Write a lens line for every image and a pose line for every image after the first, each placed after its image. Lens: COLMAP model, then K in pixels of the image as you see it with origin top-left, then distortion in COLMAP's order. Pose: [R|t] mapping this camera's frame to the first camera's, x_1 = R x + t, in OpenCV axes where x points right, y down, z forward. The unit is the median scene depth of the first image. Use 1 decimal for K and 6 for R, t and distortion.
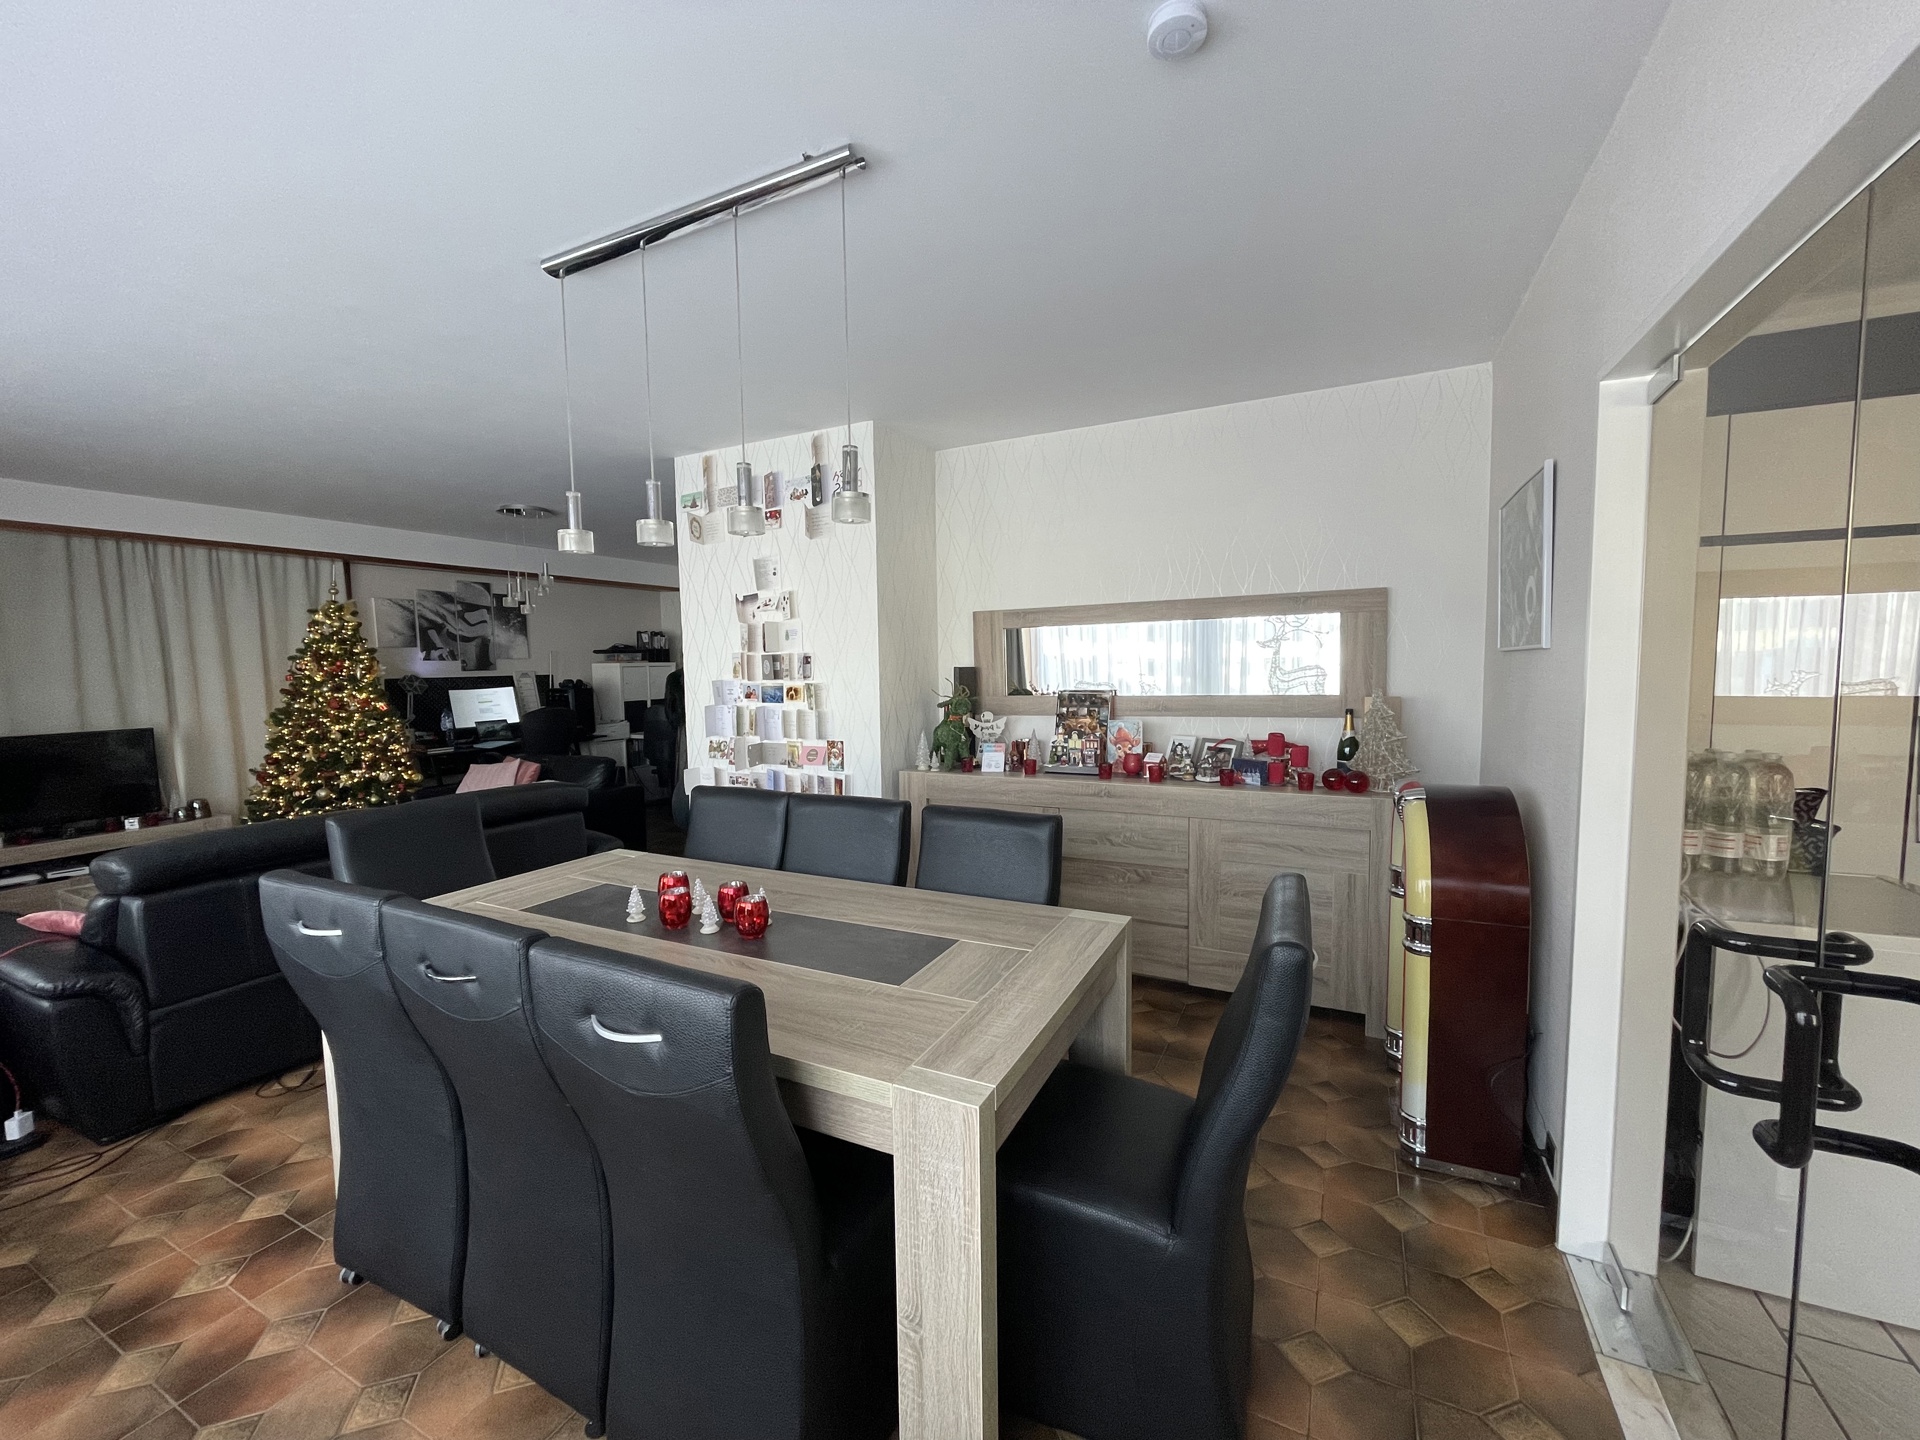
lens RADIAL K [[770.8, 0, 960.0], [0, 770.8, 720.0], [0, 0, 1]] dist [0.000829, -0.000038]
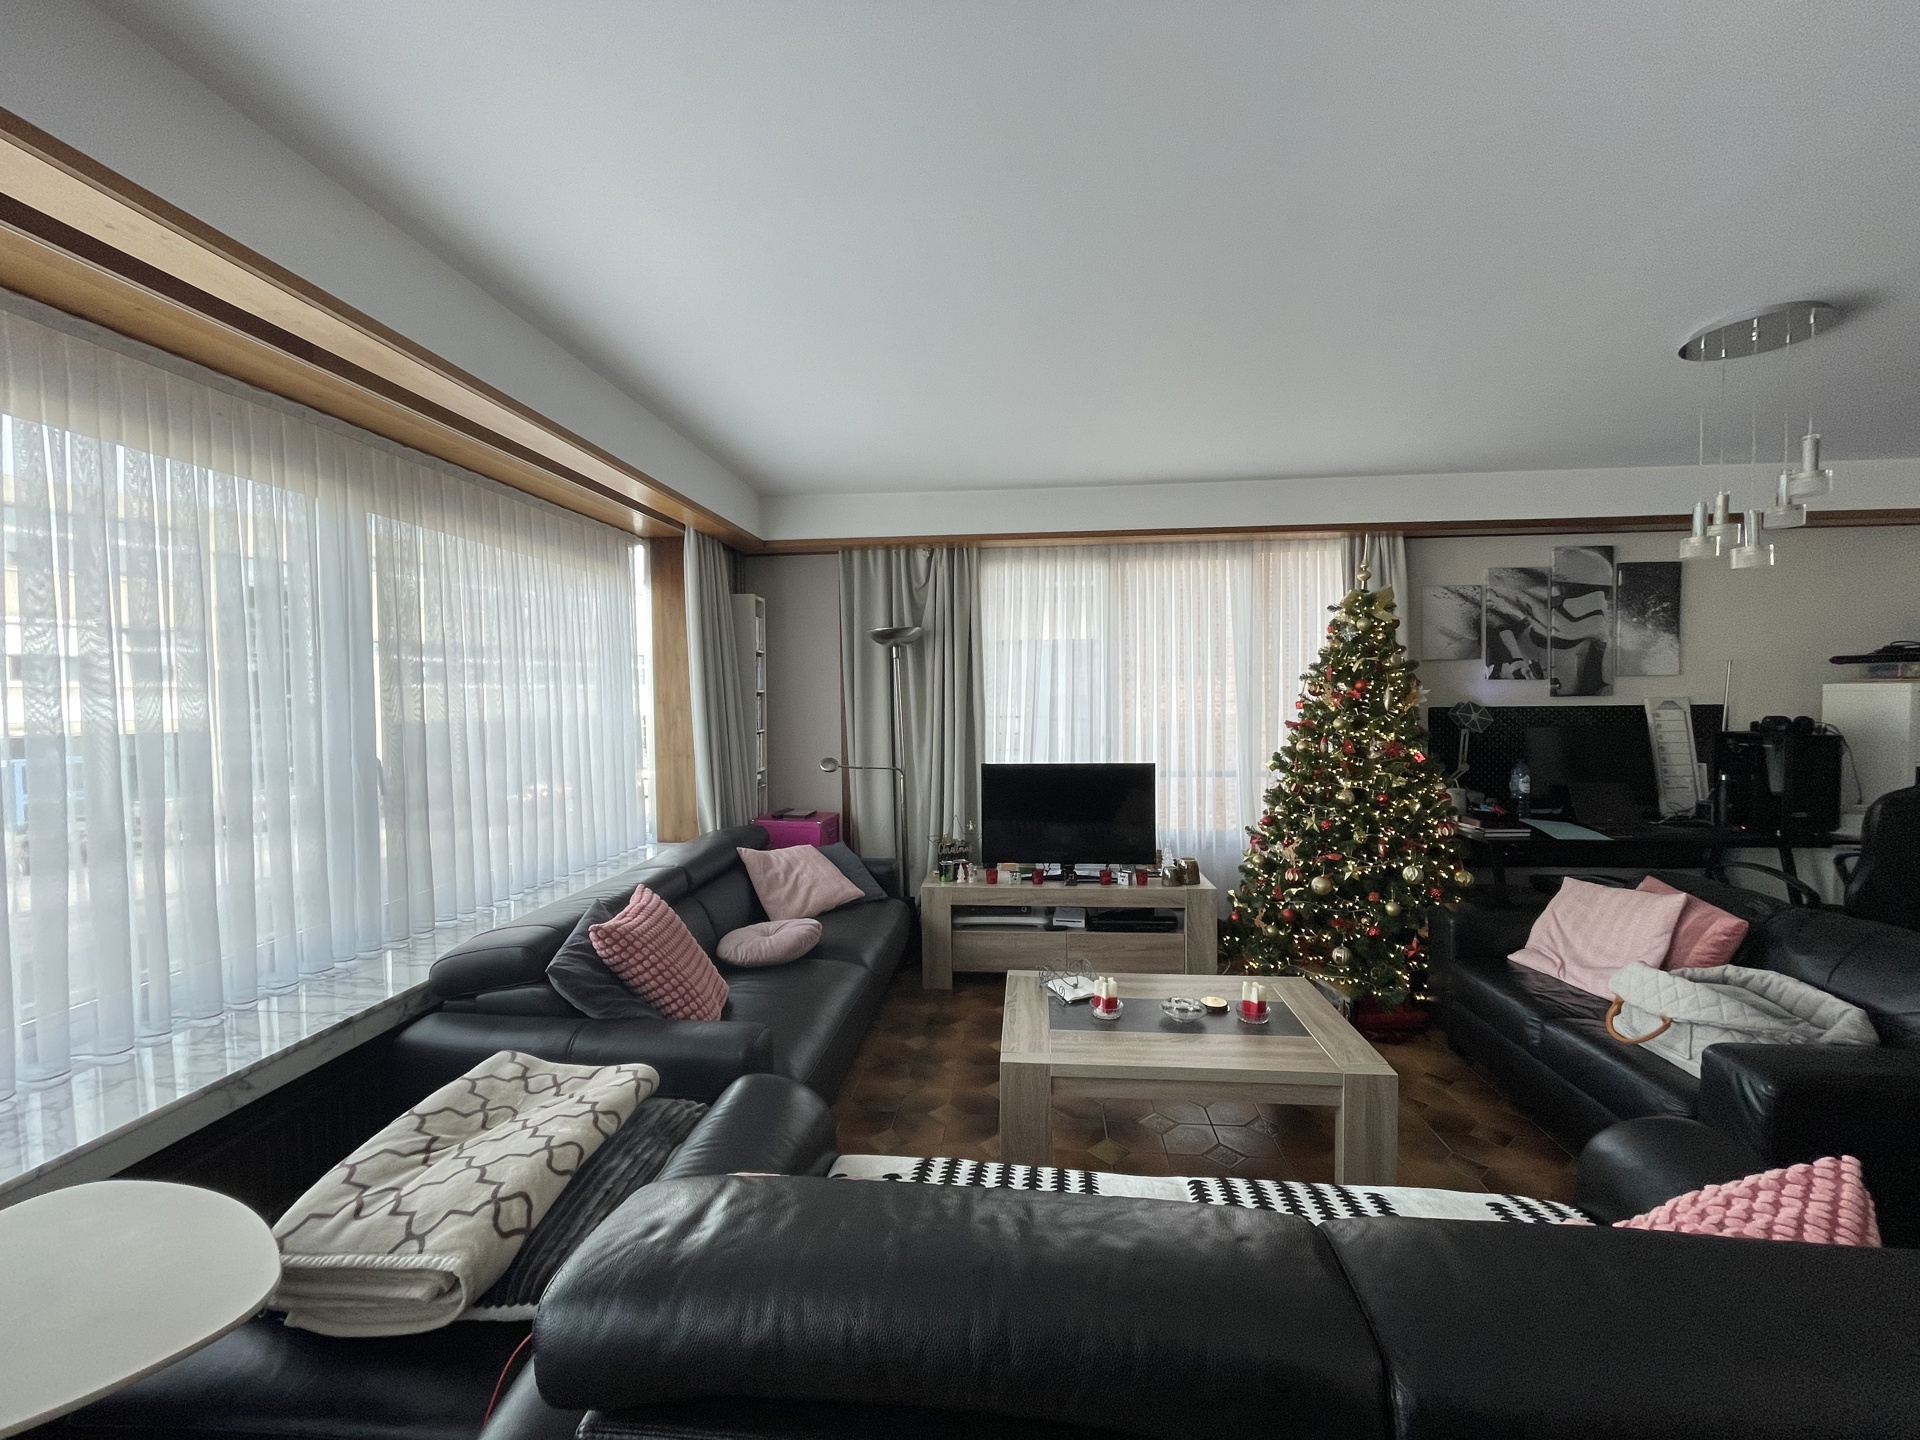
lens RADIAL K [[770.8, 0, 960.0], [0, 770.8, 720.0], [0, 0, 1]] dist [0.000829, -0.000038]
pose [[0.361018, 0.045370, -0.931455, -0.307091], [-0.067095, 0.997491, 0.022581, -0.034265], [0.930142, 0.054344, 0.363156, 0.431885]]
